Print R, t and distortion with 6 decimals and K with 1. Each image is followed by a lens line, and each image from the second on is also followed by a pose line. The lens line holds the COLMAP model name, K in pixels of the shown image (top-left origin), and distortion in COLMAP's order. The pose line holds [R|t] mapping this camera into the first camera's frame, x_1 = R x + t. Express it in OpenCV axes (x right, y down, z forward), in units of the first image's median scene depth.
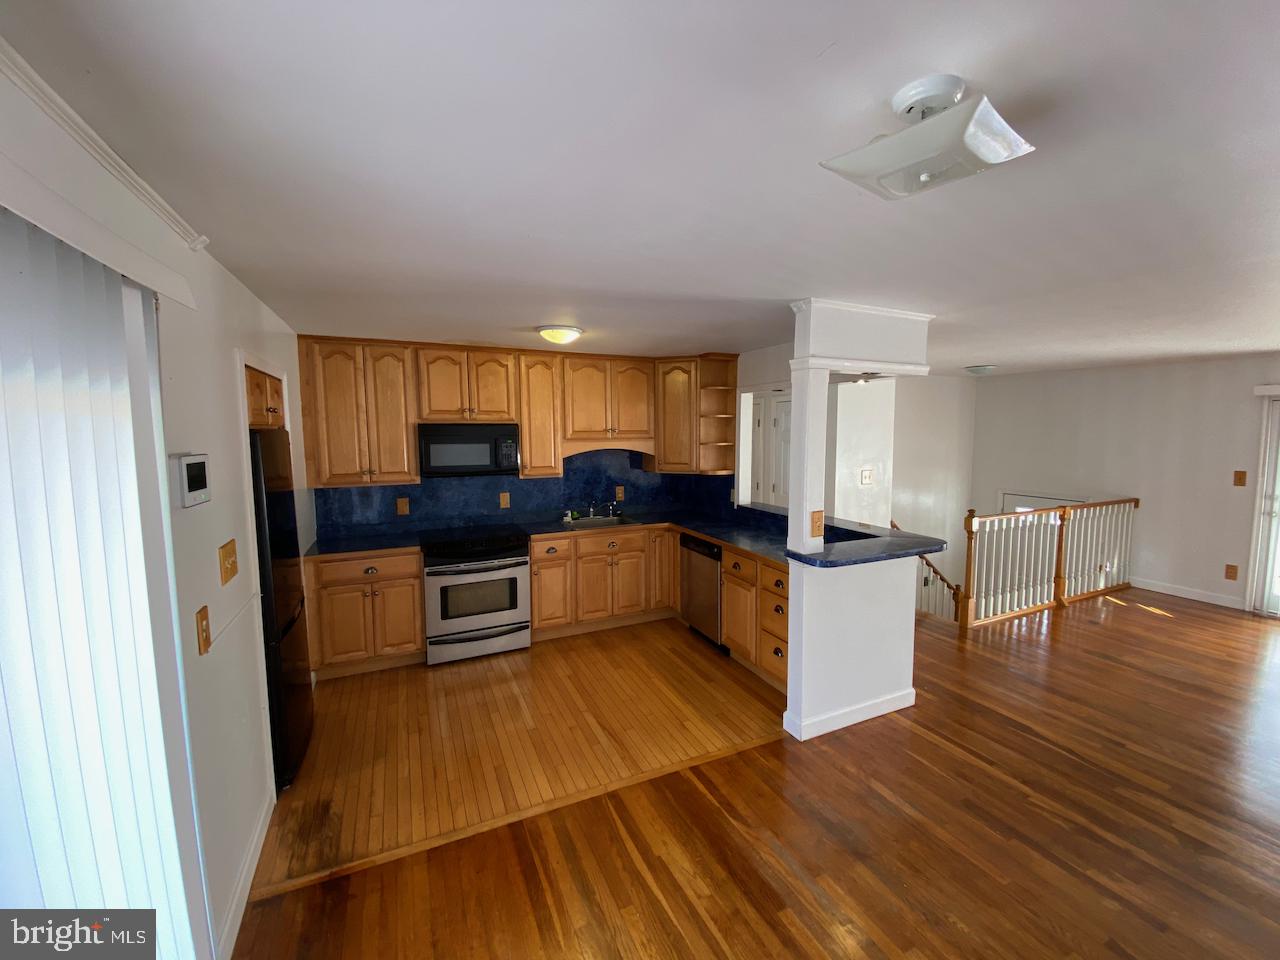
lens RADIAL K [[510.6, 0, 639.9], [0, 510.6, 476.9], [0, 0, 1]] dist [0.045727, -0.036061]
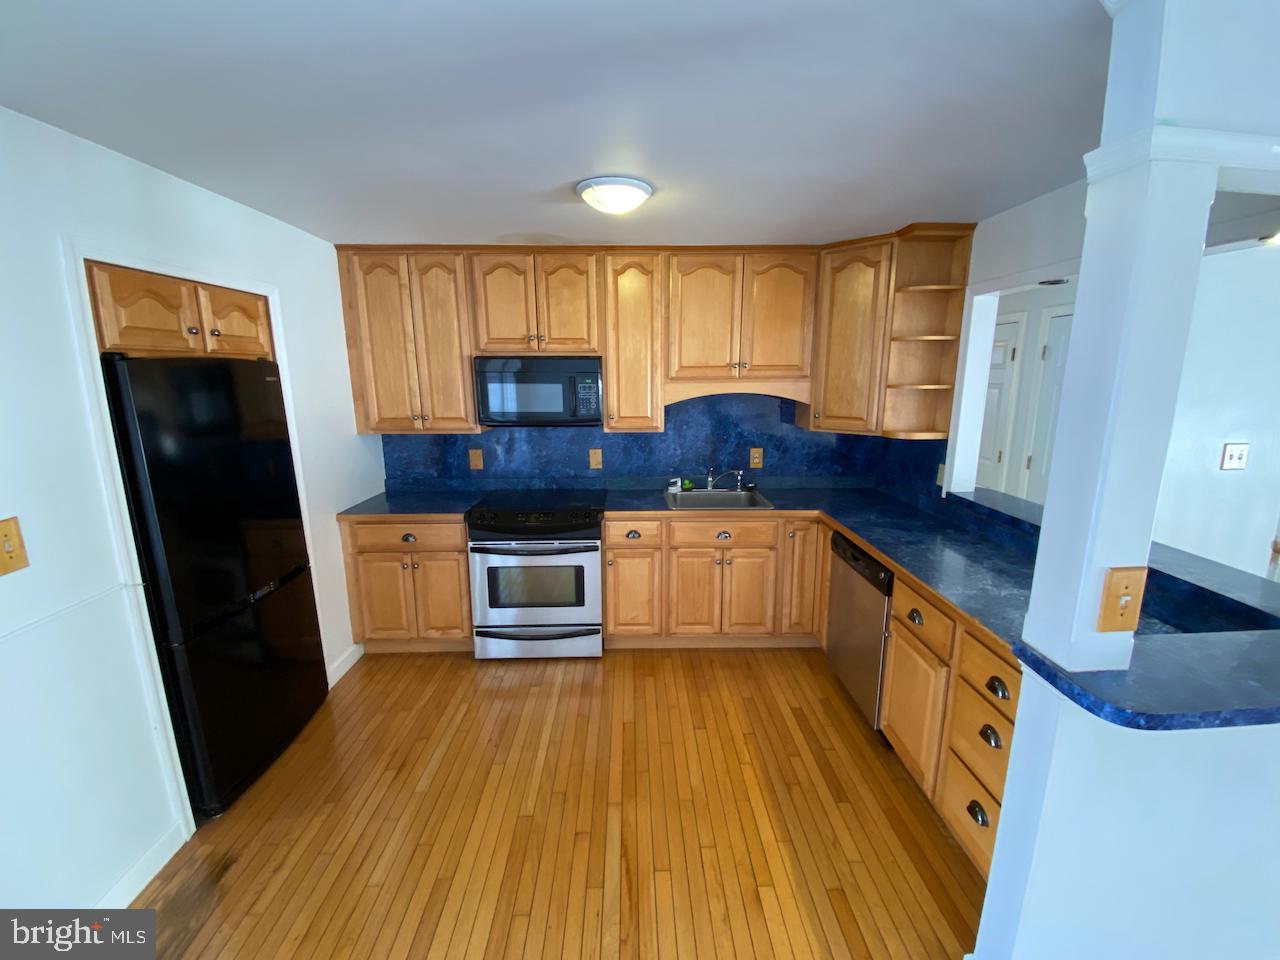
lens RADIAL K [[510.6, 0, 639.9], [0, 510.6, 476.9], [0, 0, 1]] dist [0.045727, -0.036061]
pose [[0.915964, 0.081116, -0.392976, 0.109036], [-0.037502, 0.992373, 0.117429, -0.021530], [0.399504, -0.092823, 0.912020, 0.347455]]
